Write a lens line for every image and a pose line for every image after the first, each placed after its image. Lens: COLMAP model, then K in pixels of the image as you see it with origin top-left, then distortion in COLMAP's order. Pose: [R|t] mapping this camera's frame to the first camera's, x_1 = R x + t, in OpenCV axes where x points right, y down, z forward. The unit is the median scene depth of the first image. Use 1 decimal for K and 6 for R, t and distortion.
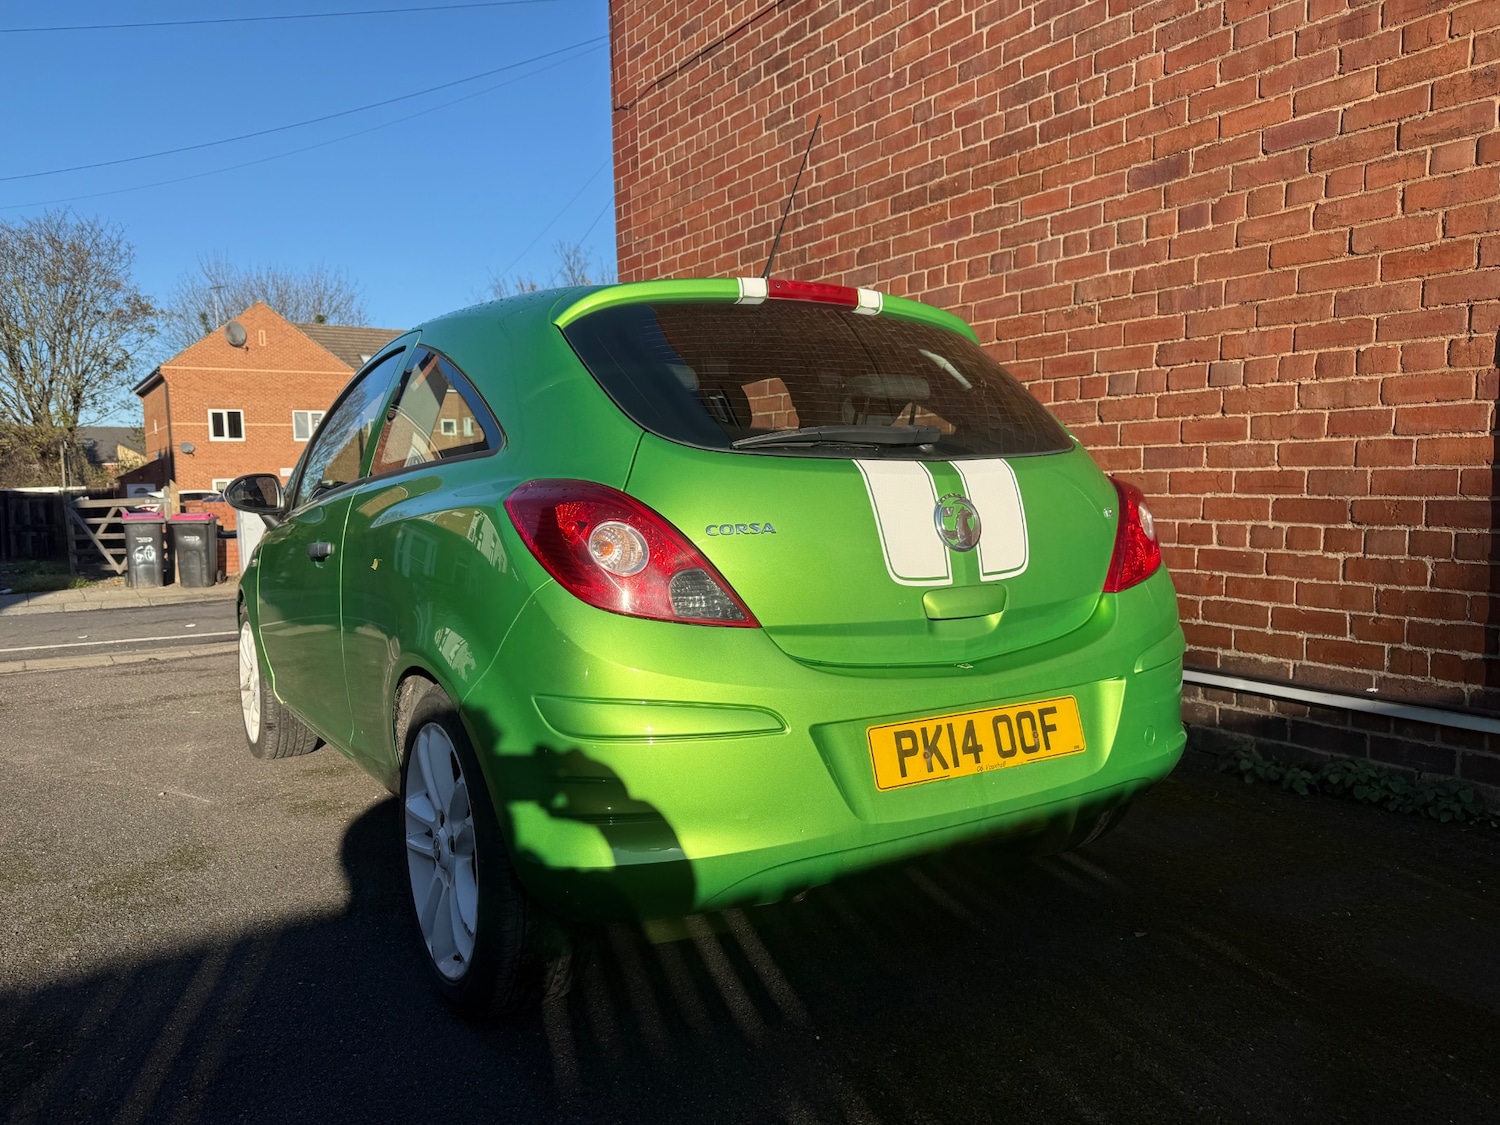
lens RADIAL K [[1058.7, 0, 750.8], [0, 1058.7, 572.9], [0, 0, 1]] dist [0.000795, -0.000604]
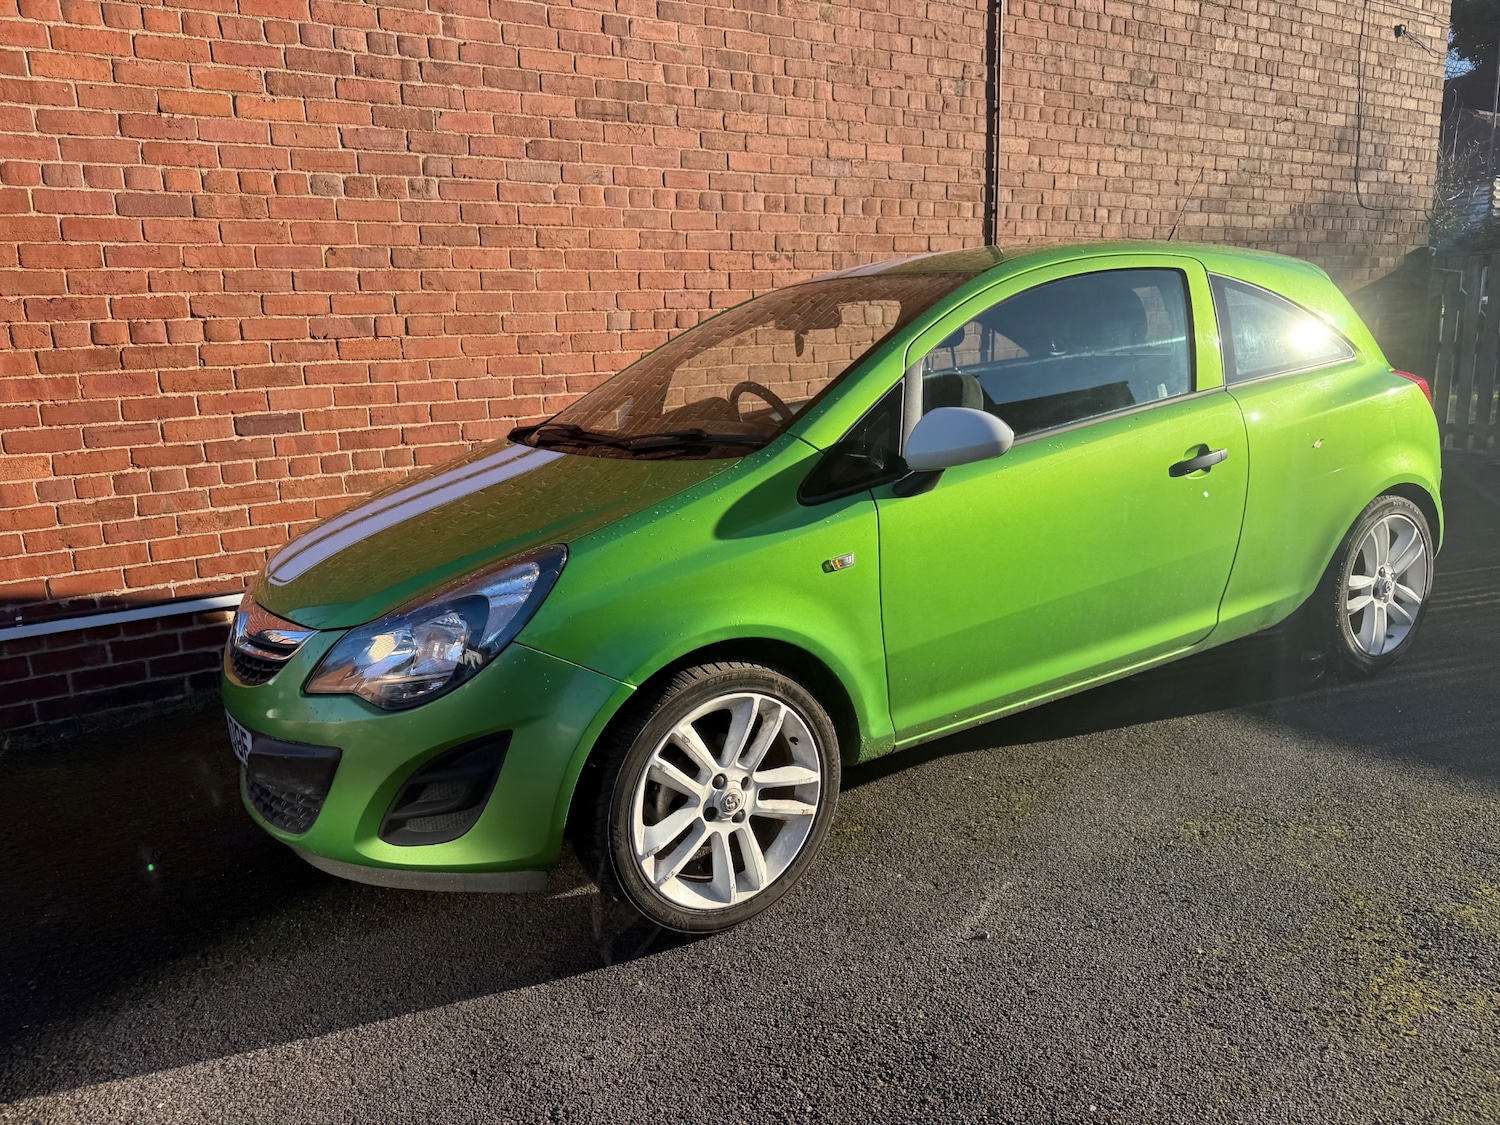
lens RADIAL K [[1046.5, 0, 745.6], [0, 1046.5, 553.9], [0, 0, 1]] dist [0.011792, -0.009376]
pose [[0.033002, -0.188681, 0.981484, -1.119757], [0.130751, 0.974394, 0.182922, -0.137999], [-0.990866, 0.122293, 0.056827, 1.086611]]
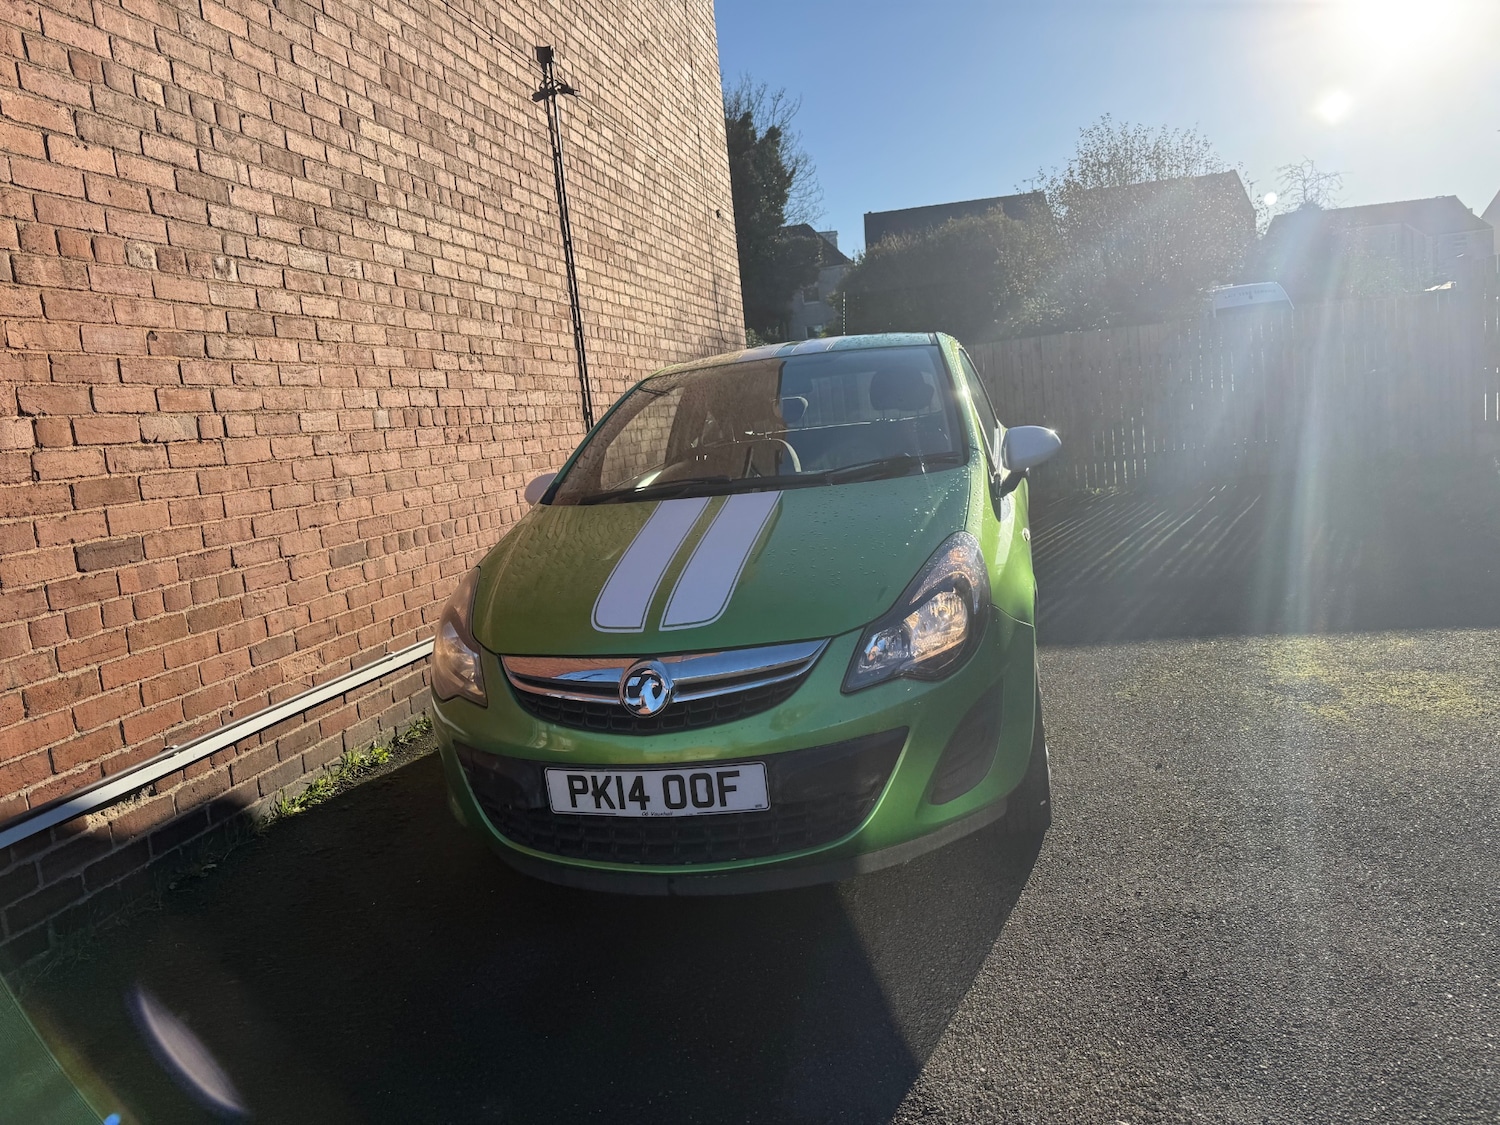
lens RADIAL K [[1064.5, 0, 749.7], [0, 1064.5, 548.3], [0, 0, 1]] dist [0.026113, -0.007830]
pose [[-0.675240, -0.002377, 0.737594, -1.003939], [0.179723, 0.969325, 0.167654, -0.190597], [-0.715367, 0.245769, -0.654100, 1.821390]]
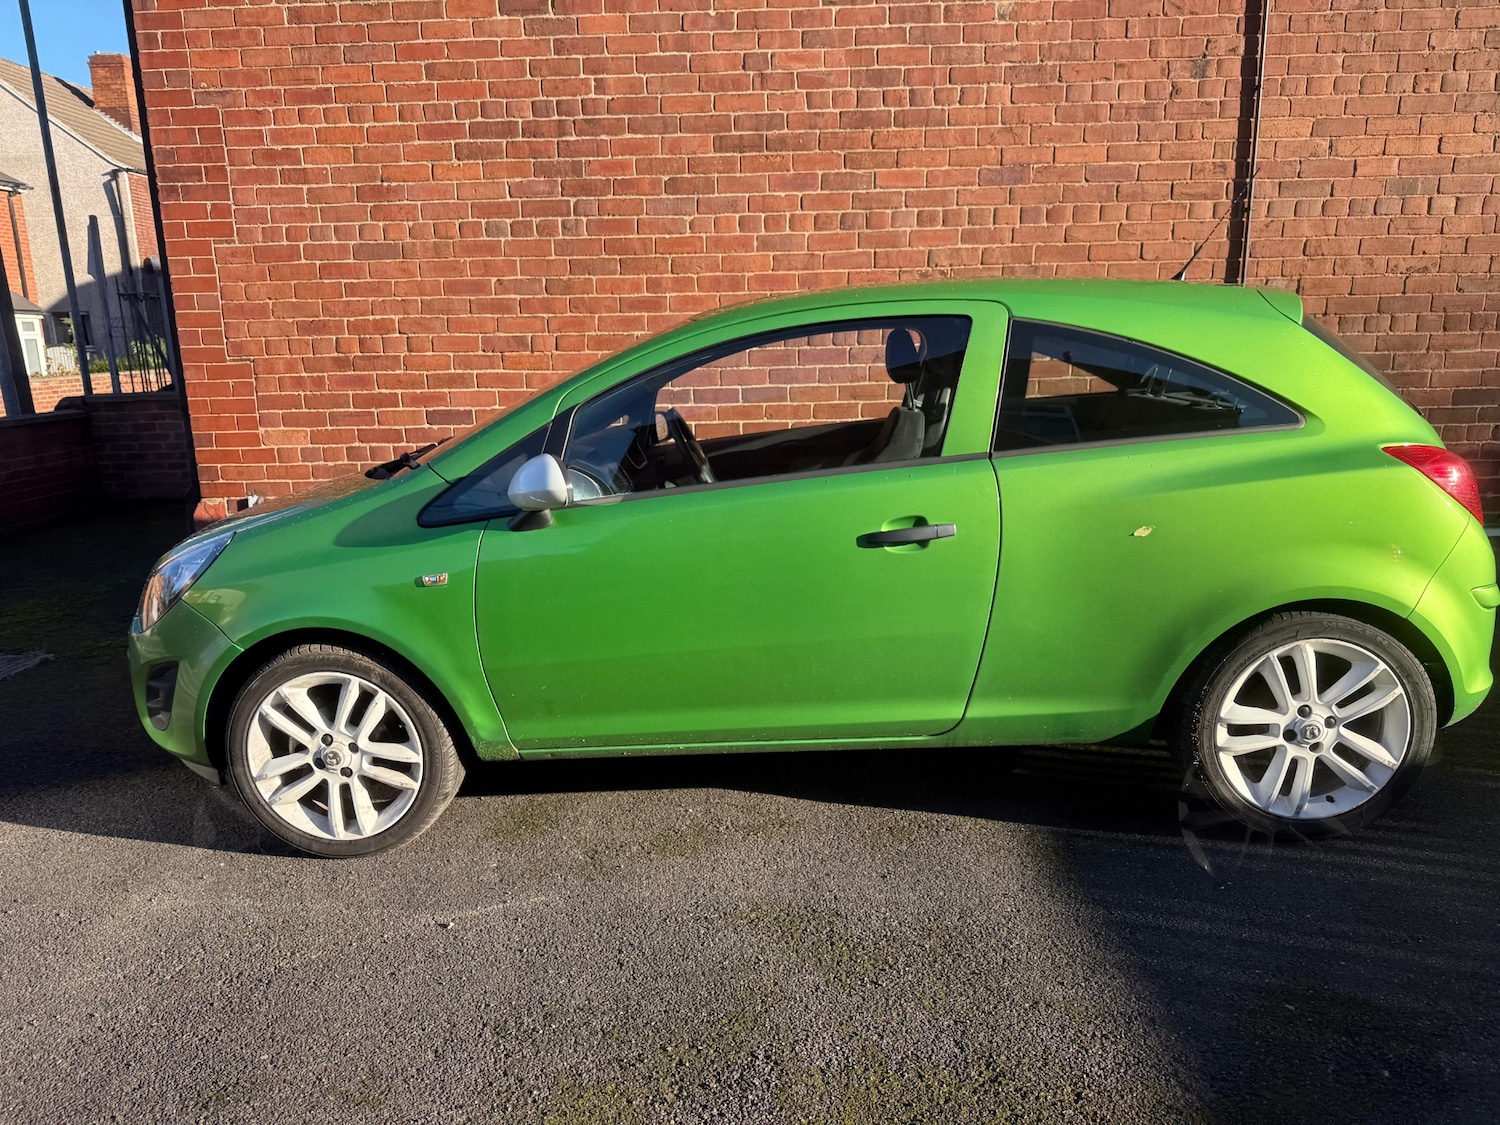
lens RADIAL K [[1037.2, 0, 764.6], [0, 1037.2, 567.3], [0, 0, 1]] dist [0.025315, -0.026721]
pose [[0.587649, -0.171491, 0.790734, -0.934162], [0.085474, 0.984970, 0.150094, -0.108130], [-0.804589, -0.020615, 0.593474, 0.436759]]
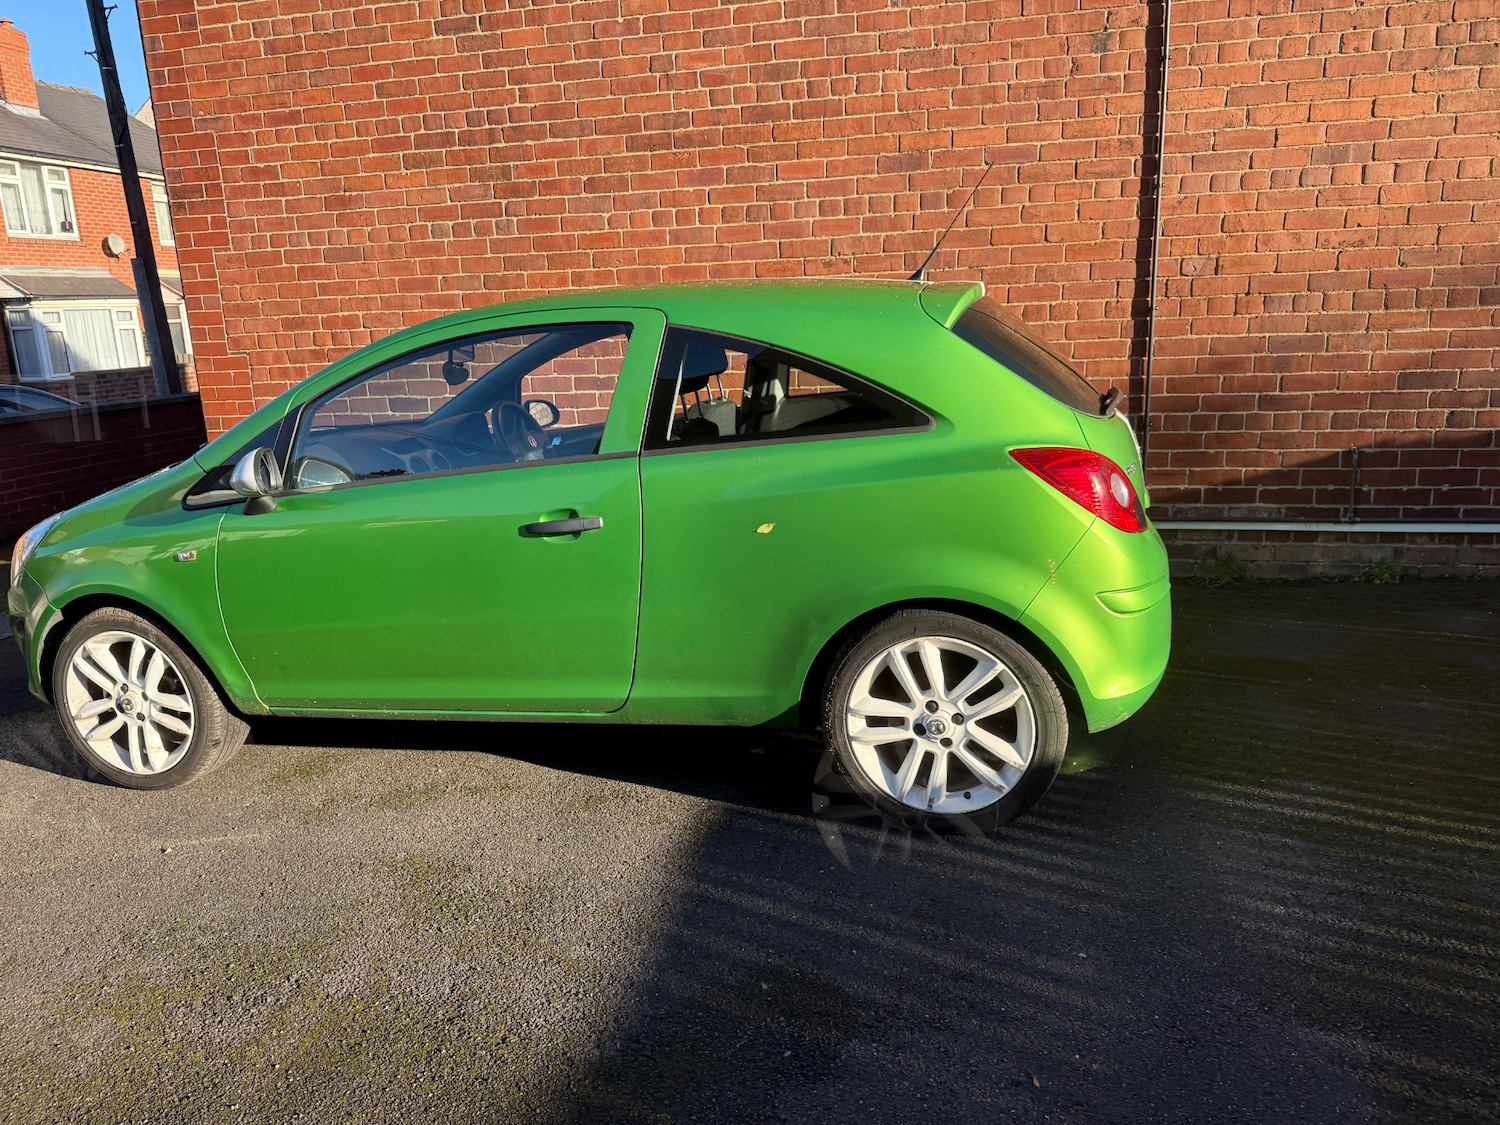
lens RADIAL K [[1040.5, 0, 762.8], [0, 1040.5, 551.0], [0, 0, 1]] dist [0.030853, -0.033876]
pose [[0.731141, -0.164527, 0.662090, -0.714415], [0.089421, 0.985223, 0.146079, -0.096494], [-0.676341, -0.047600, 0.735049, 0.106803]]
